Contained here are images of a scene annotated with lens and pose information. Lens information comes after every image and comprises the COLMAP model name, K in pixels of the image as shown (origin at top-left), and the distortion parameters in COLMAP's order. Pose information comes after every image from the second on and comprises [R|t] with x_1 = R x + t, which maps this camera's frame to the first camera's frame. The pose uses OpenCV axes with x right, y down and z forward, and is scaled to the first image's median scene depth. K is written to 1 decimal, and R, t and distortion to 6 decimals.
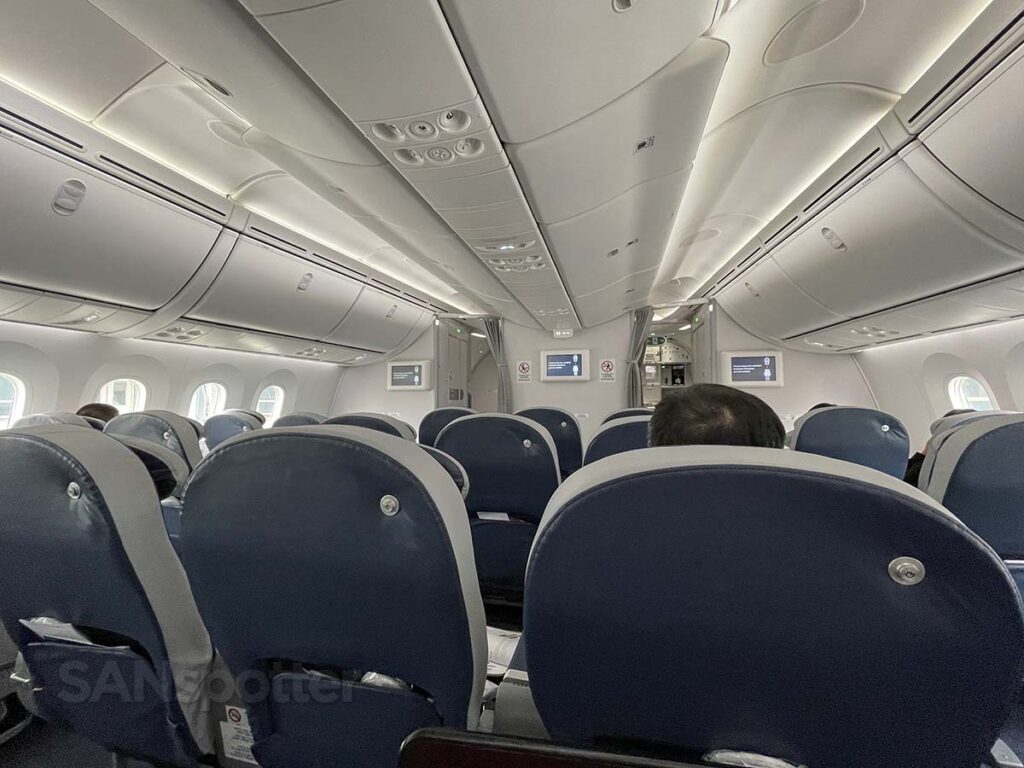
lens RADIAL K [[418.8, 0, 509.7], [0, 418.8, 377.4], [0, 0, 1]] dist [-0.002505, -0.000242]
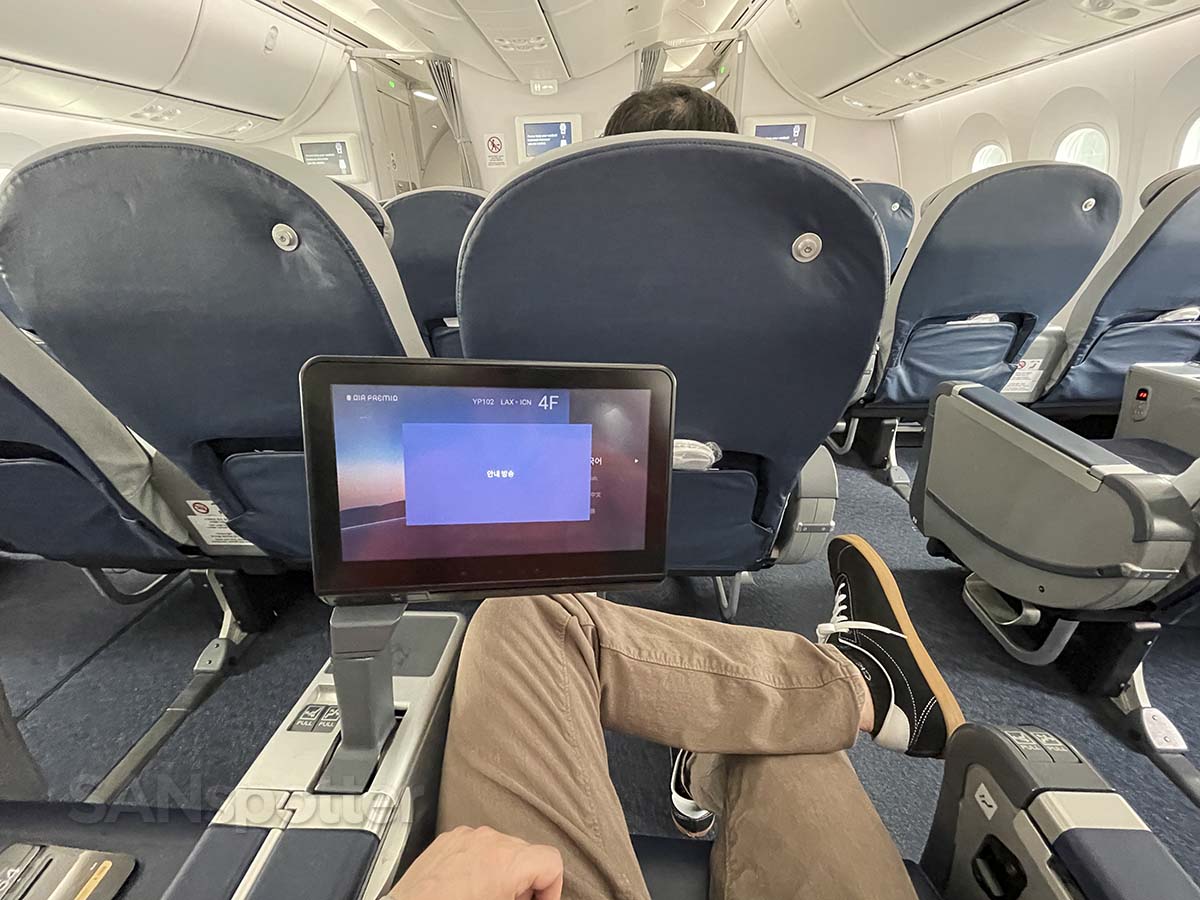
lens RADIAL K [[490.8, 0, 599.3], [0, 490.8, 445.8], [0, 0, 1]] dist [-0.002505, -0.000242]
pose [[0.981026, -0.104415, 0.163359, 0.040664], [0.014230, 0.879094, 0.476437, 0.071883], [-0.193355, -0.465072, 0.863899, -0.049978]]
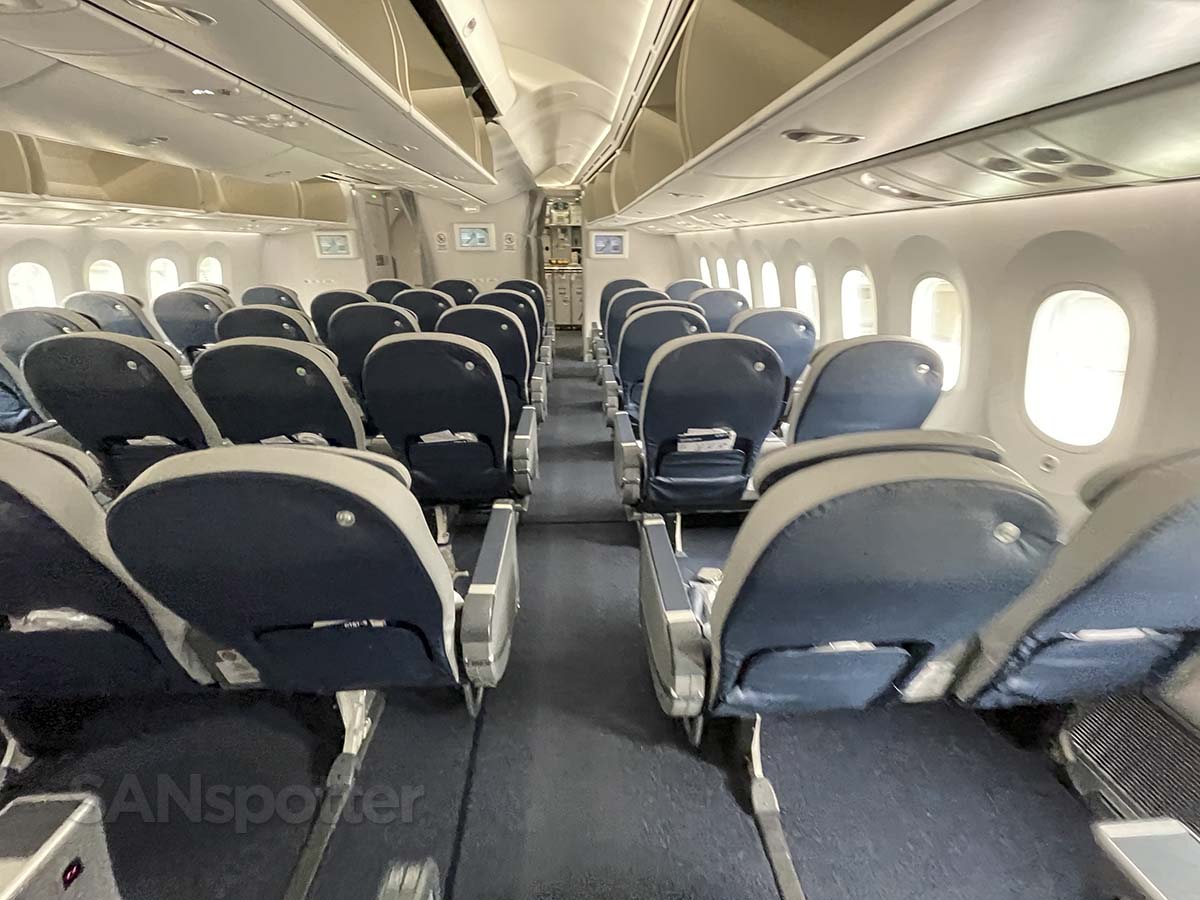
lens RADIAL K [[490.8, 0, 601.7], [0, 490.8, 439.5], [0, 0, 1]] dist [-0.002505, -0.000242]
pose [[0.954993, -0.104808, 0.277496, 0.051124], [-0.023361, 0.906018, 0.422595, -0.225695], [-0.295707, -0.410058, 0.862792, -1.244307]]
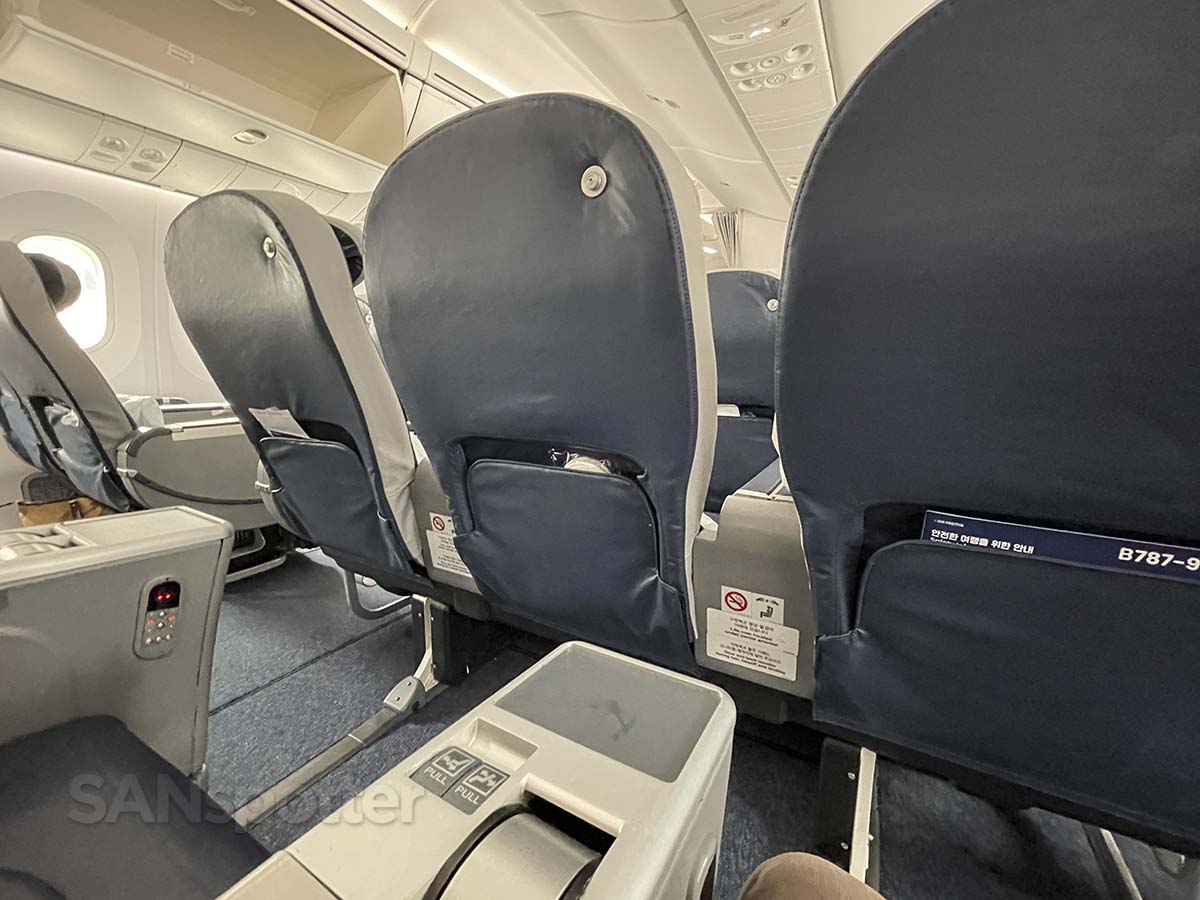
lens RADIAL K [[490.8, 0, 598.7], [0, 490.8, 449.9], [0, 0, 1]] dist [-0.002505, -0.000242]
pose [[0.962963, 0.060602, -0.262733, -0.007911], [-0.005004, 0.978263, 0.207306, 0.195813], [0.269586, -0.198313, 0.942335, 0.031543]]
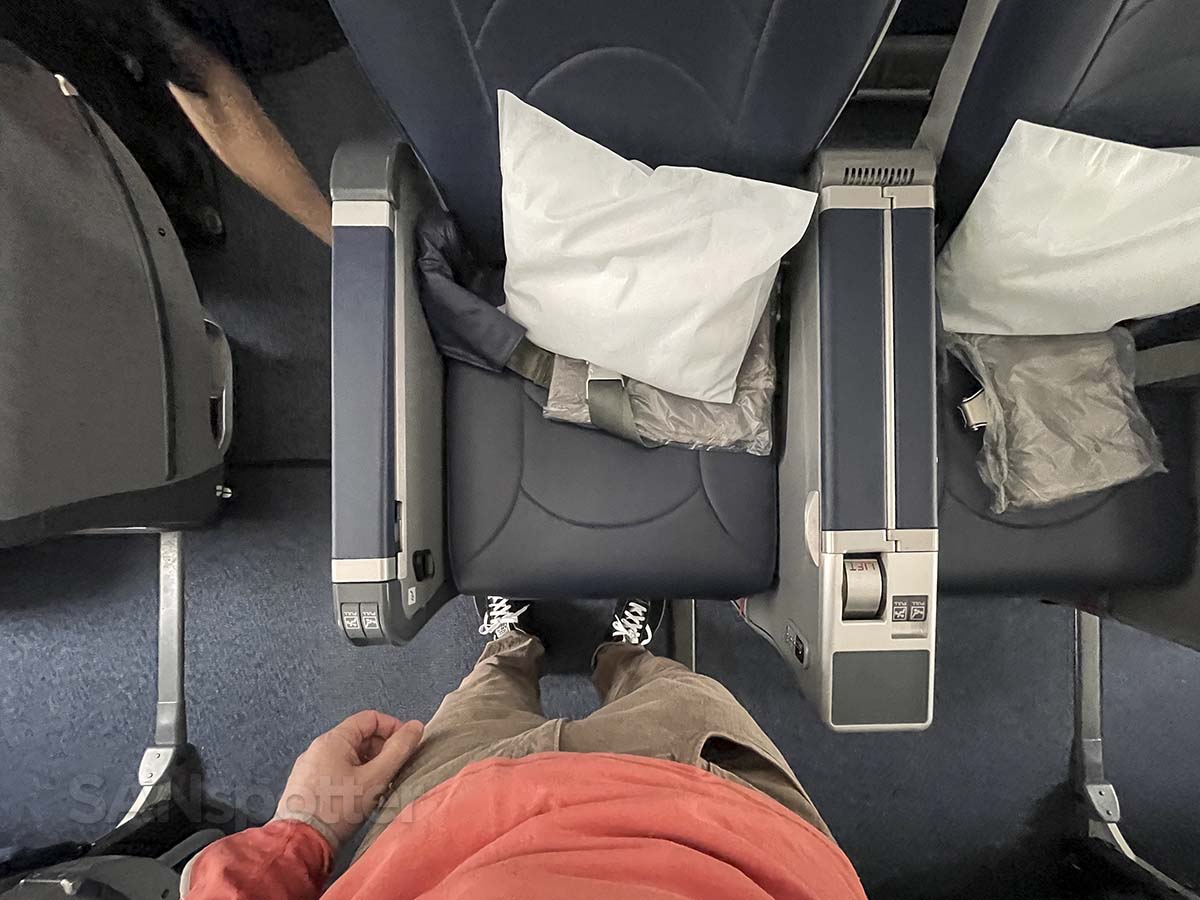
lens RADIAL K [[511.6, 0, 627.8], [0, 511.6, 514.1], [0, 0, 1]] dist [0.003361, -0.001709]
pose [[-0.967107, 0.254063, -0.012496, 0.088850], [0.001868, 0.056217, 0.998417, -0.017677], [0.254363, 0.965552, -0.054843, 0.039526]]
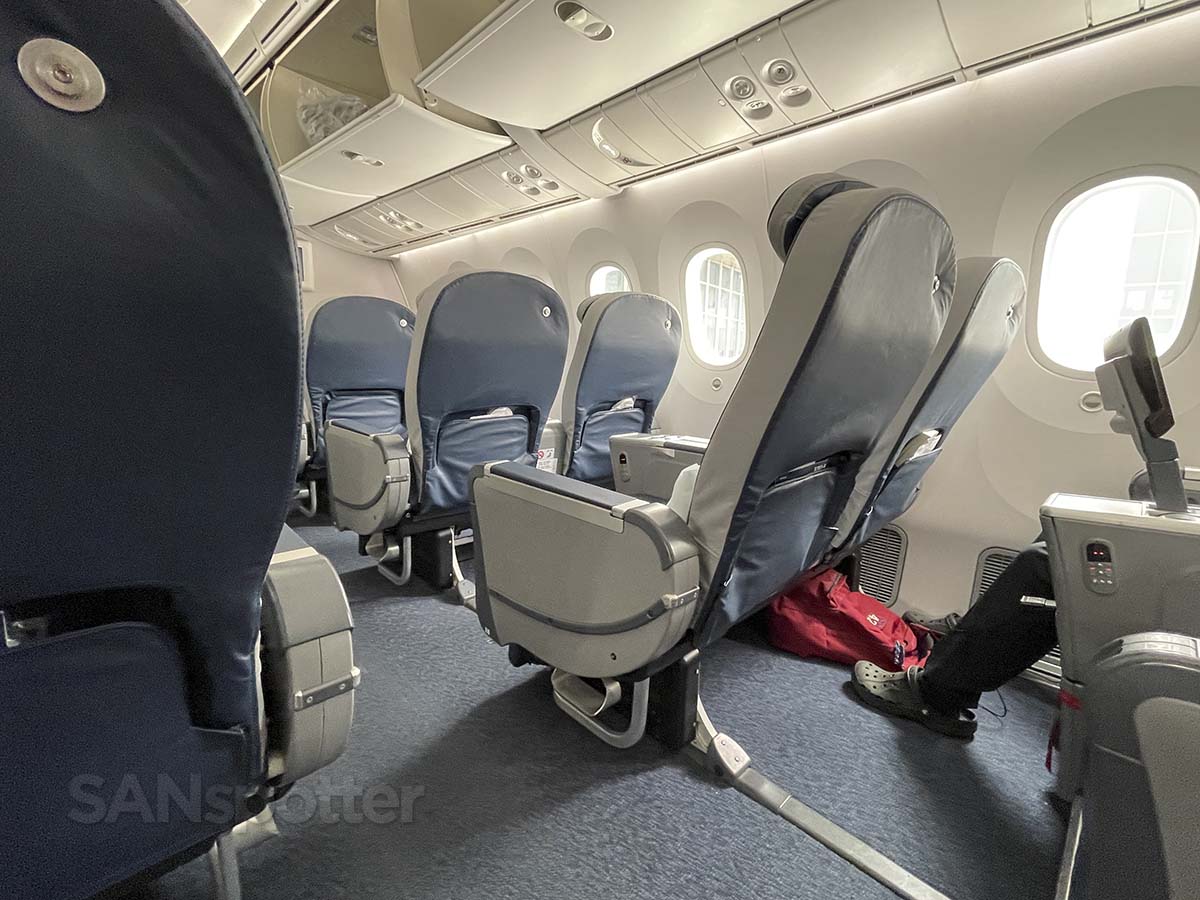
lens RADIAL K [[524.8, 0, 599.2], [0, 524.8, 441.6], [0, 0, 1]] dist [-0.005774, 0.001130]
pose [[0.533810, -0.116227, 0.837579, 0.168864], [-0.063438, 0.982213, 0.176728, 0.171629], [-0.843222, -0.147474, 0.516942, 0.020960]]
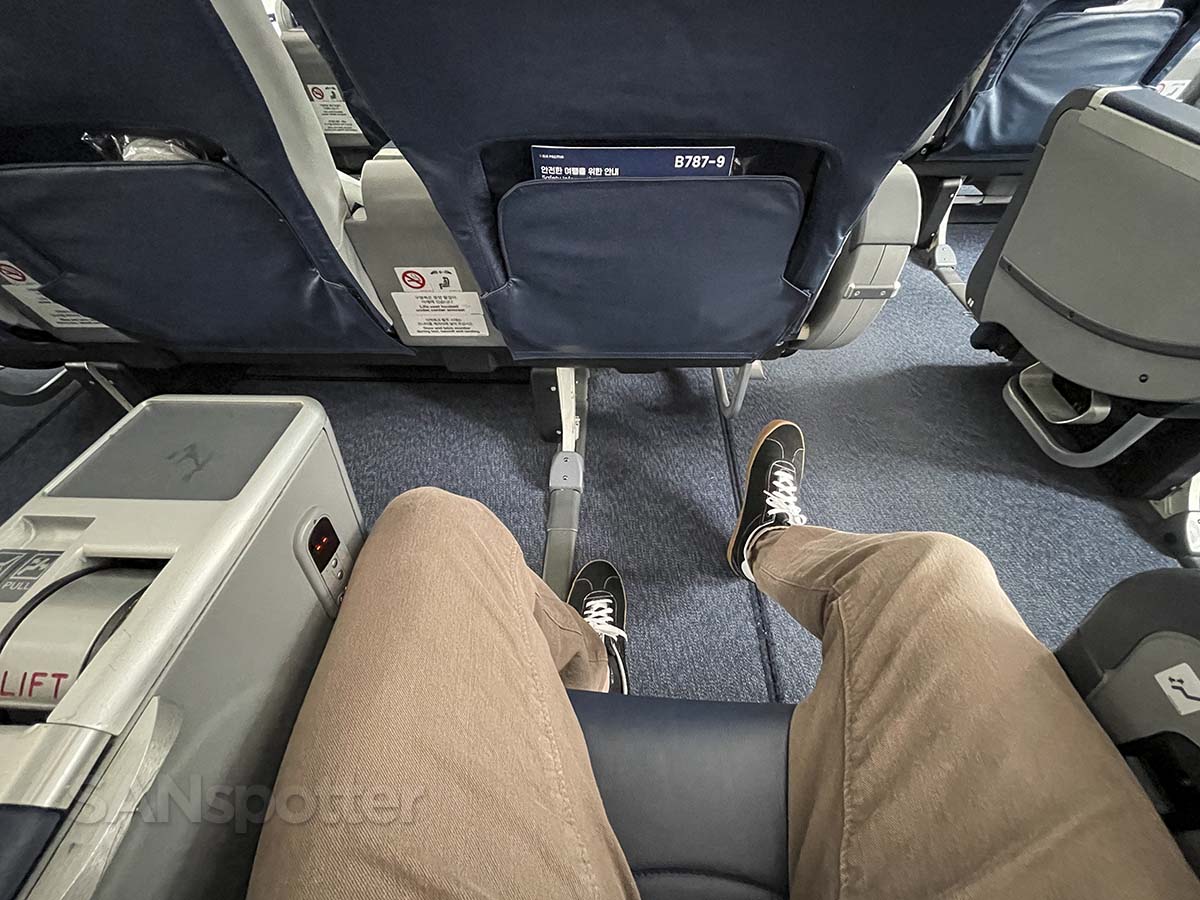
lens RADIAL K [[490.8, 0, 598.3], [0, 490.8, 447.0], [0, 0, 1]] dist [-0.002505, -0.000242]
pose [[0.979318, -0.162336, 0.120759, 0.075710], [0.010511, 0.636870, 0.770900, 0.181904], [-0.202052, -0.753687, 0.625405, 0.034668]]
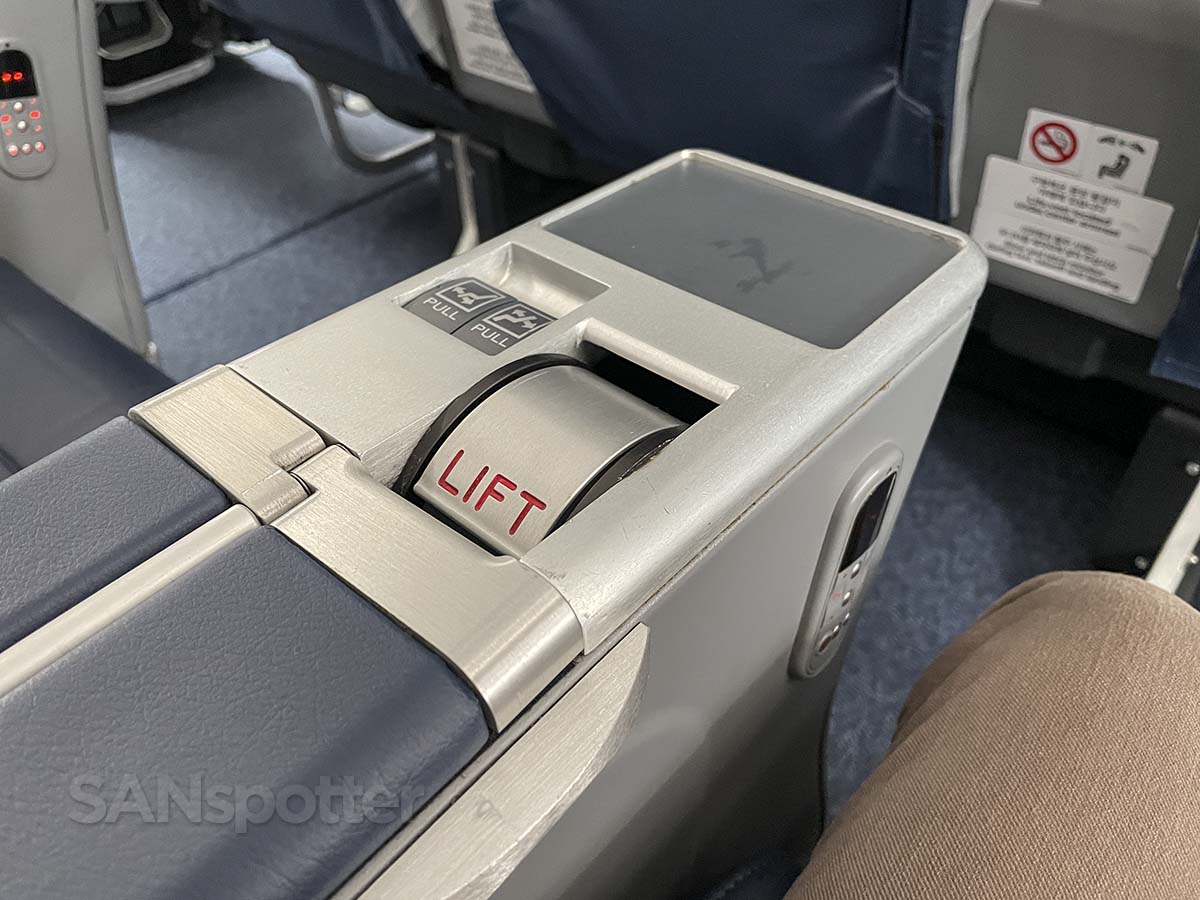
lens RADIAL K [[926.9, 0, 602.2], [0, 926.9, 439.3], [0, 0, 1]] dist [0.053226, -0.082635]
pose [[0.893135, 0.284481, -0.348397, 0.004573], [0.044110, 0.715448, 0.697272, 0.215896], [0.447621, -0.638126, 0.626443, 0.026968]]
